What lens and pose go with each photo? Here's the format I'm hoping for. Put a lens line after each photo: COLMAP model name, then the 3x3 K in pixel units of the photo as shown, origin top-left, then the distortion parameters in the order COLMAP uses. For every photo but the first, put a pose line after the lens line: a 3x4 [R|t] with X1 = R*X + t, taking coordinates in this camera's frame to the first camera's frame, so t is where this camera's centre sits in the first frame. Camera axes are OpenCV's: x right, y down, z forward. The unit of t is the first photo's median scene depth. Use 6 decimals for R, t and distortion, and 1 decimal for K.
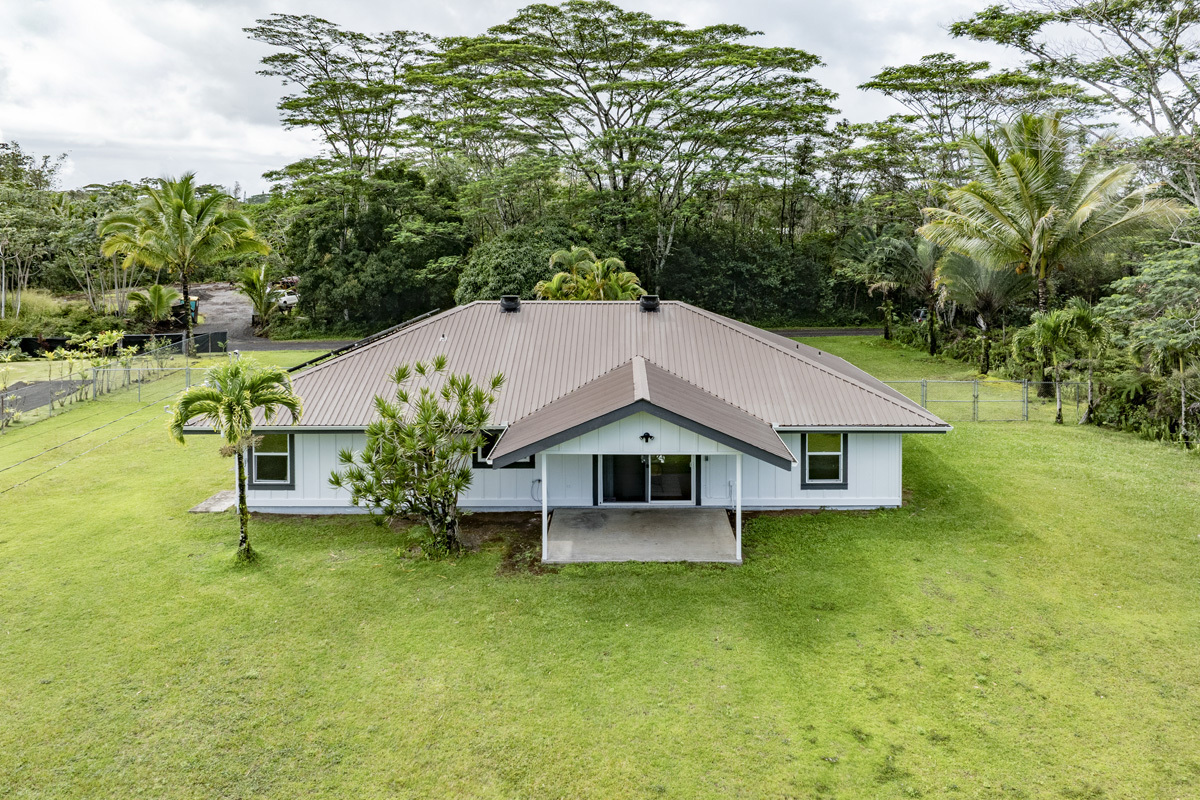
lens RADIAL K [[848.5, 0, 639.5], [0, 848.5, 422.6], [0, 0, 1]] dist [-0.016673, -0.012741]
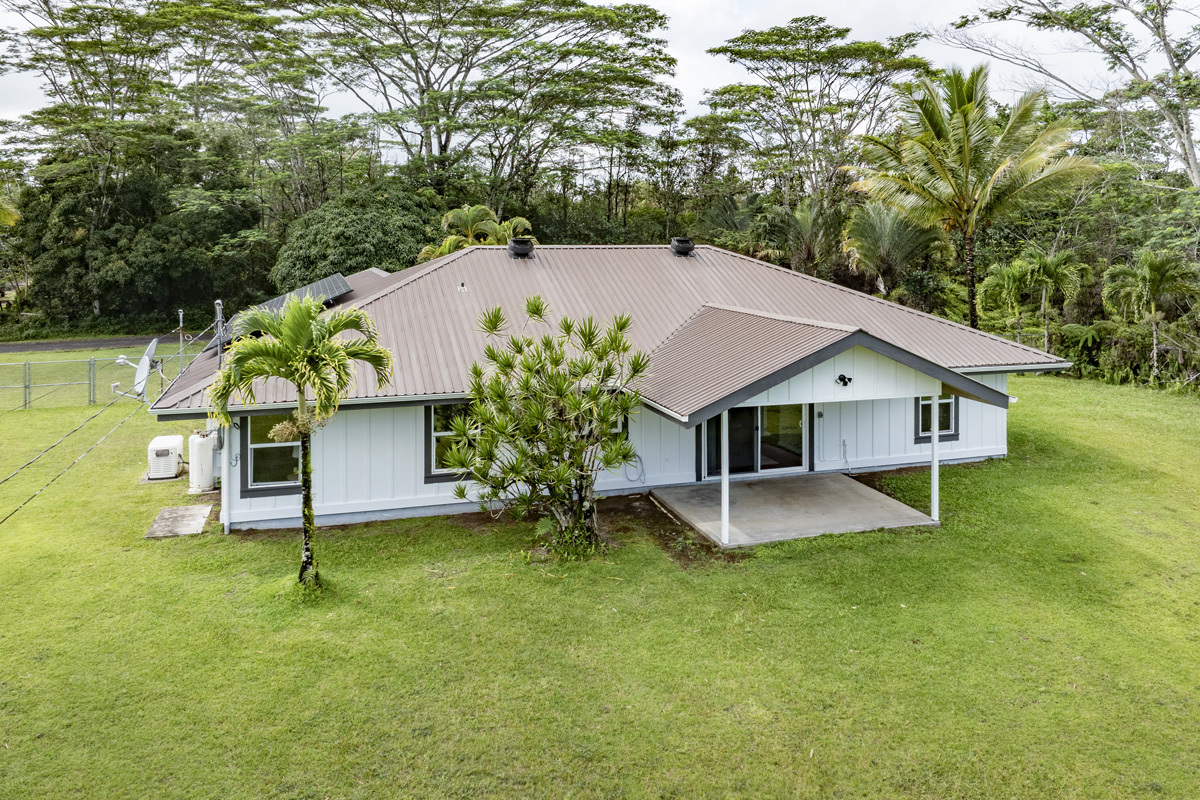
lens RADIAL K [[898.8, 0, 641.8], [0, 898.8, 401.2], [0, 0, 1]] dist [-0.030071, 0.001921]
pose [[0.955423, -0.055884, 0.289903, -0.449530], [0.064378, 0.997728, -0.019840, 0.044386], [-0.288136, 0.037619, 0.956850, 0.237938]]
